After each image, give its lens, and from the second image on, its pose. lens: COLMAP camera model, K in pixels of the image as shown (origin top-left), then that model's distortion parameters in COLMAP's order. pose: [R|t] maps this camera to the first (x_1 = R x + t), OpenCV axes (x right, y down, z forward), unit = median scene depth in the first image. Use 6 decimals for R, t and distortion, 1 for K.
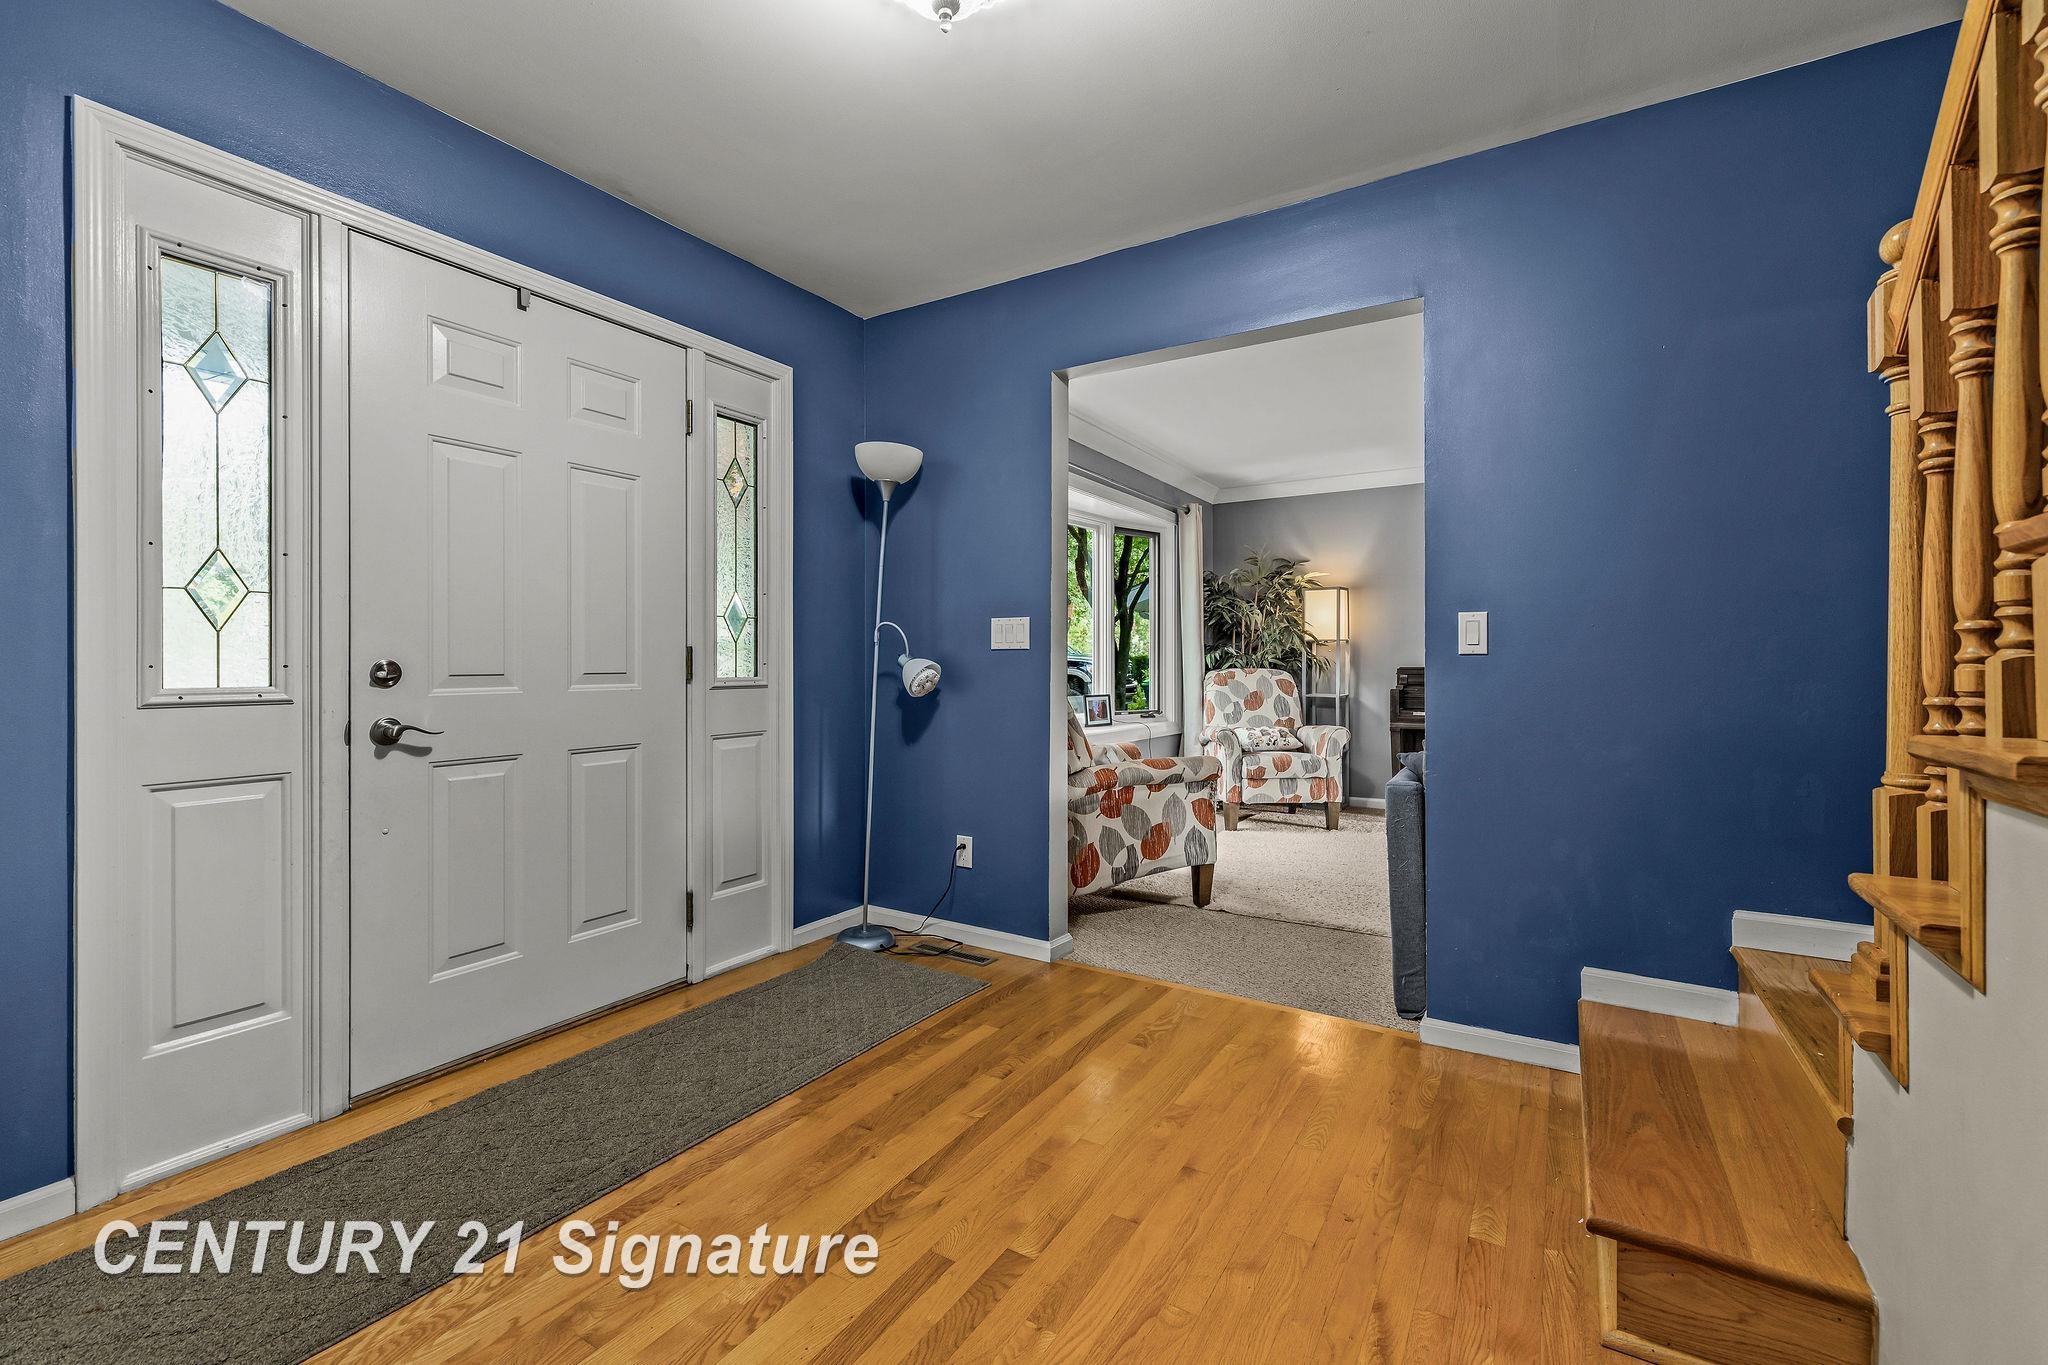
lens RADIAL K [[866.1, 0, 1013.4], [0, 866.1, 672.7], [0, 0, 1]] dist [0.000273, 0.000105]
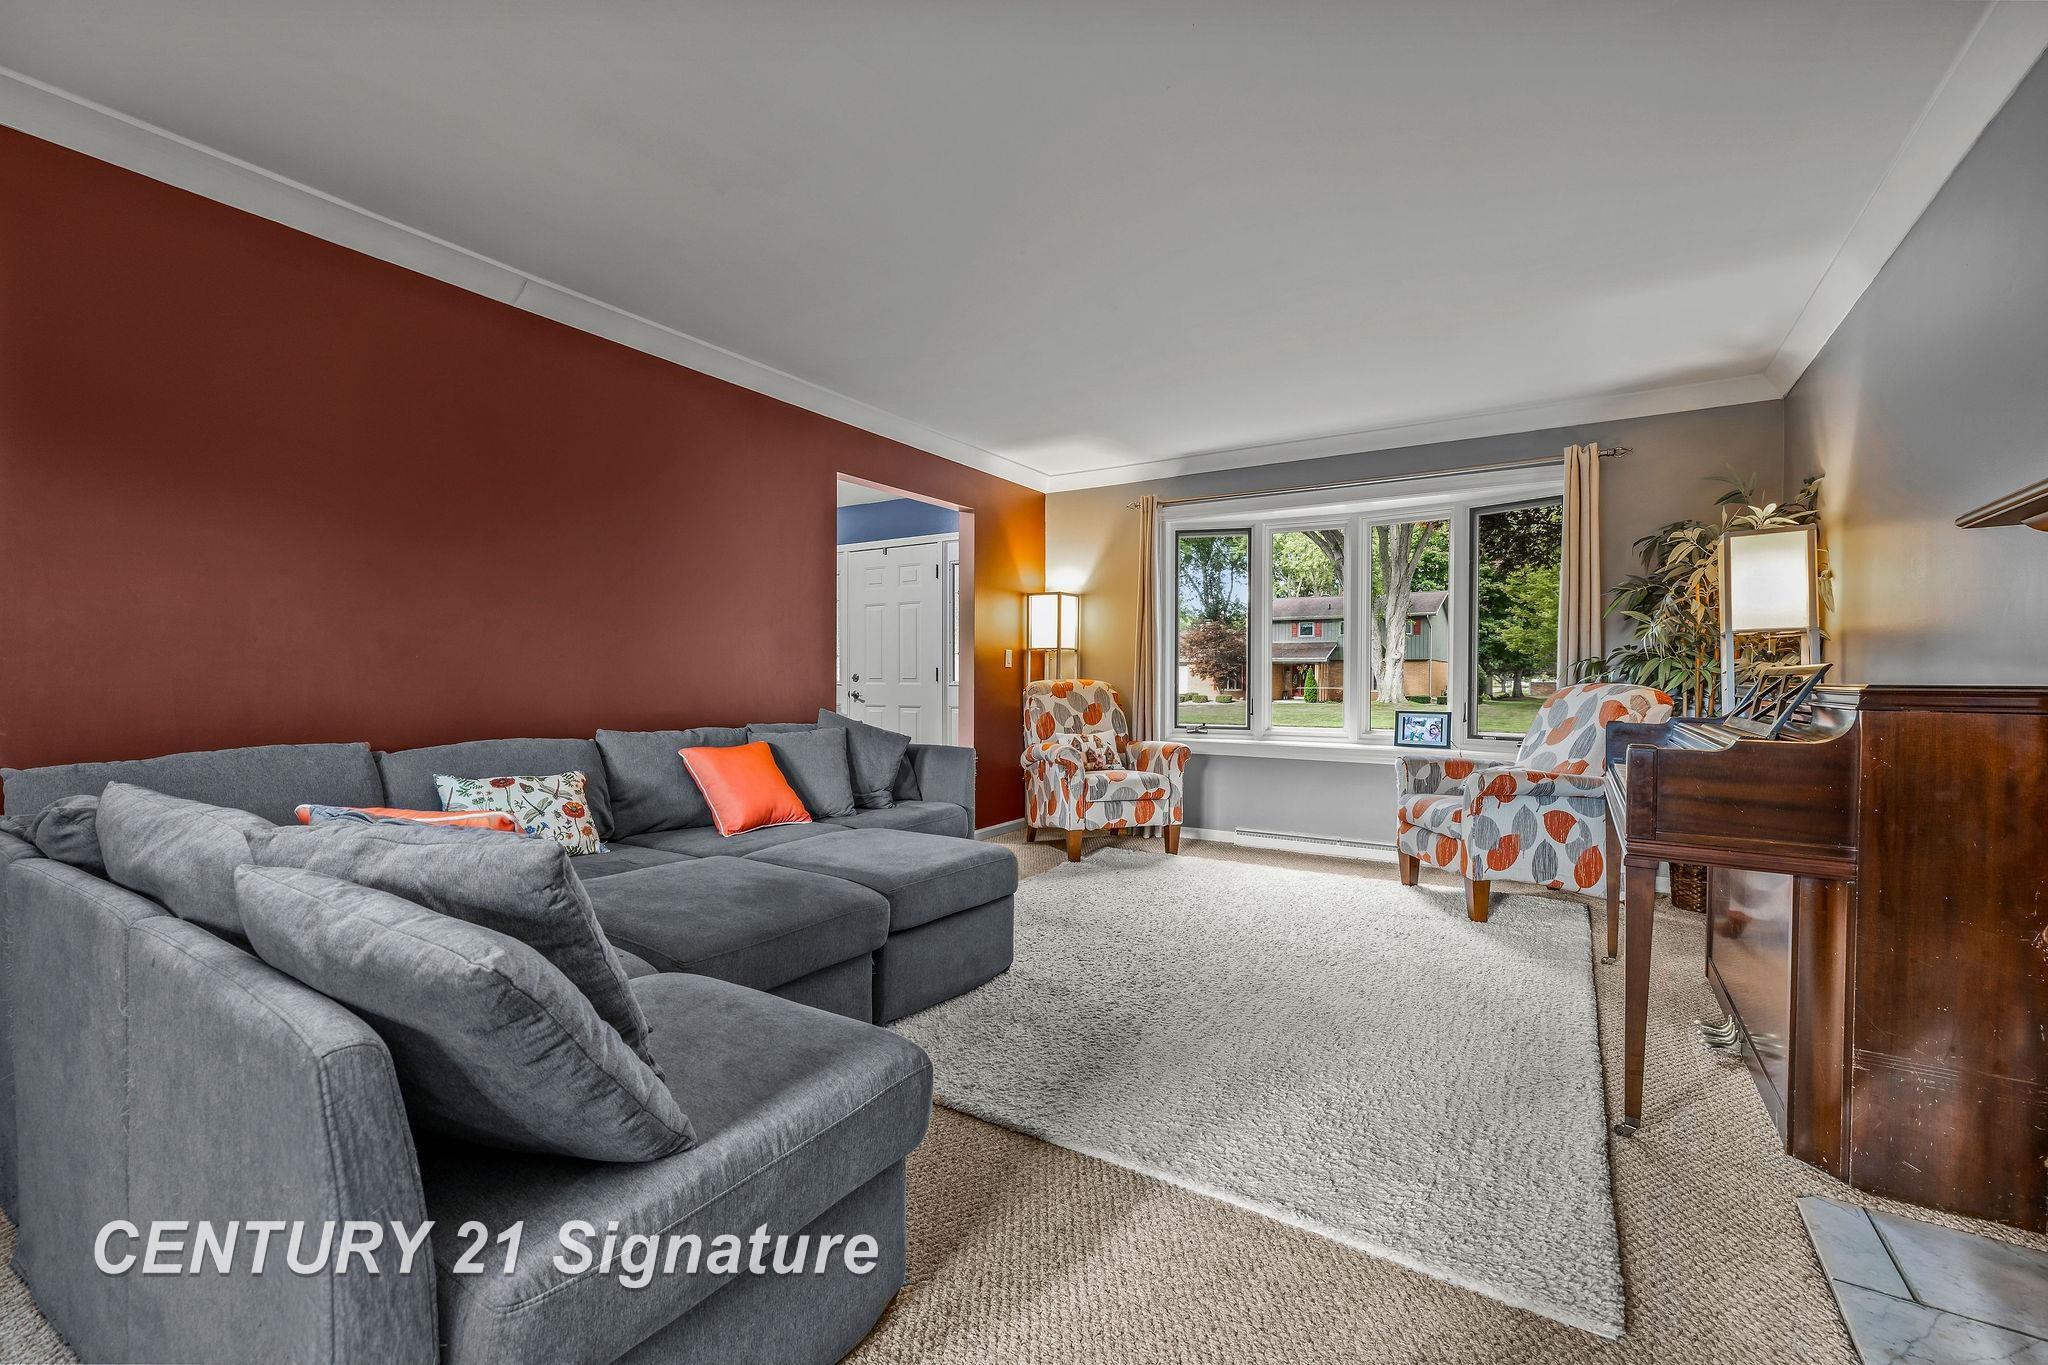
lens RADIAL K [[860.8, 0, 1035.6], [0, 860.8, 661.4], [0, 0, 1]] dist [-0.001162, 0.000049]
pose [[-0.001111, -0.002027, -0.999997, 0.961966], [0.000603, 0.999998, -0.002027, -0.020486], [0.999999, -0.000606, -0.001109, 0.596177]]
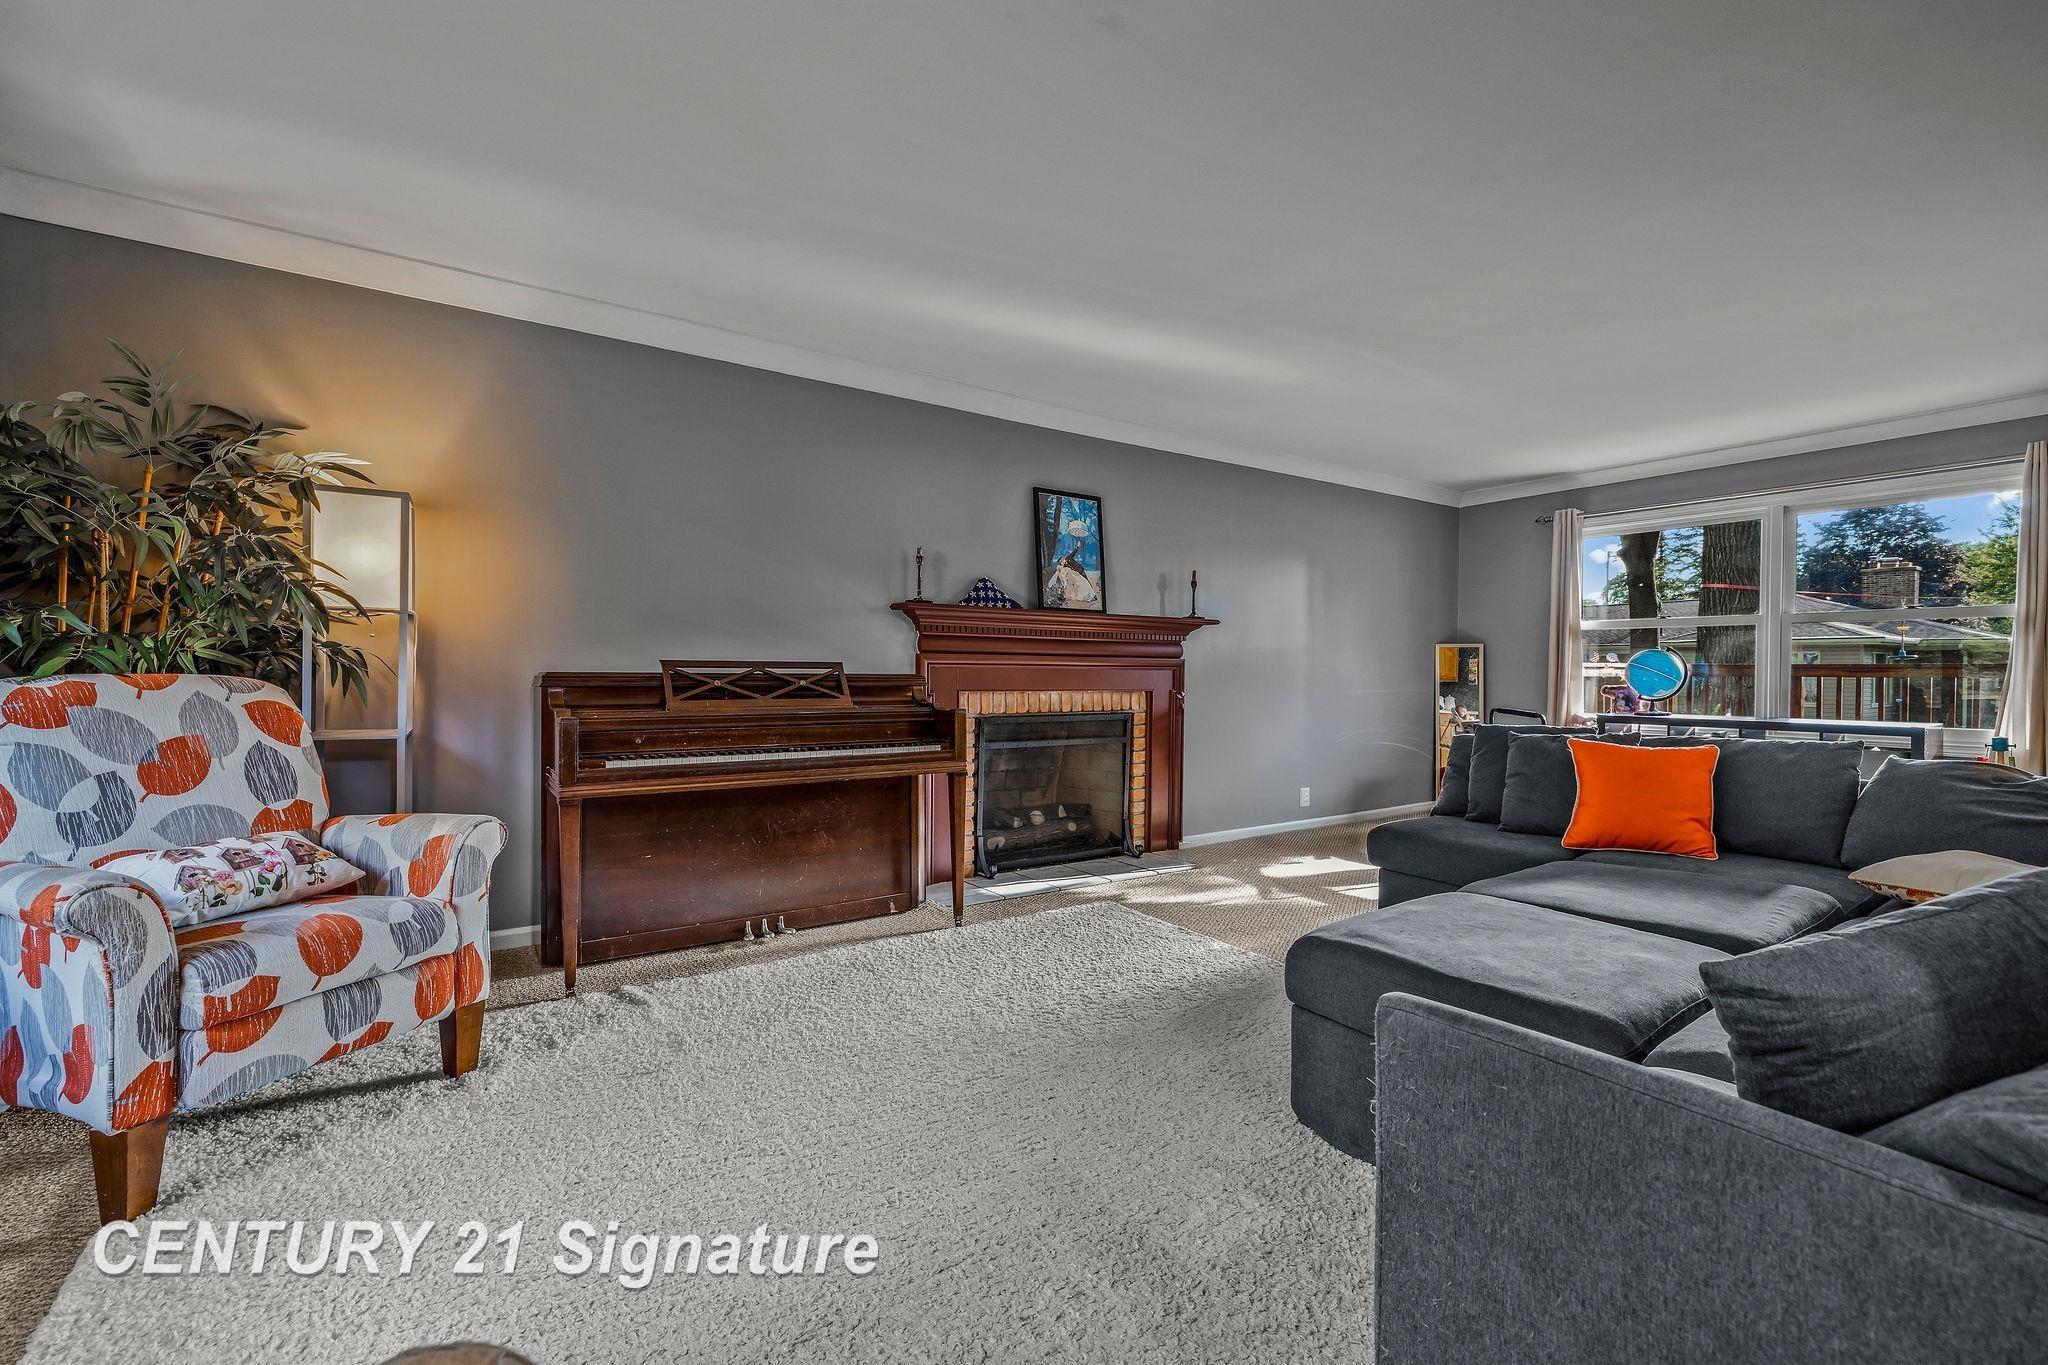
lens RADIAL K [[875.0, 0, 1030.6], [0, 875.0, 677.1], [0, 0, 1]] dist [-0.000405, 0.000352]
pose [[0.393772, -0.002728, 0.919204, 0.088126], [0.001766, 0.999996, 0.002211, -0.003863], [-0.919206, 0.000753, 0.393775, 0.543039]]
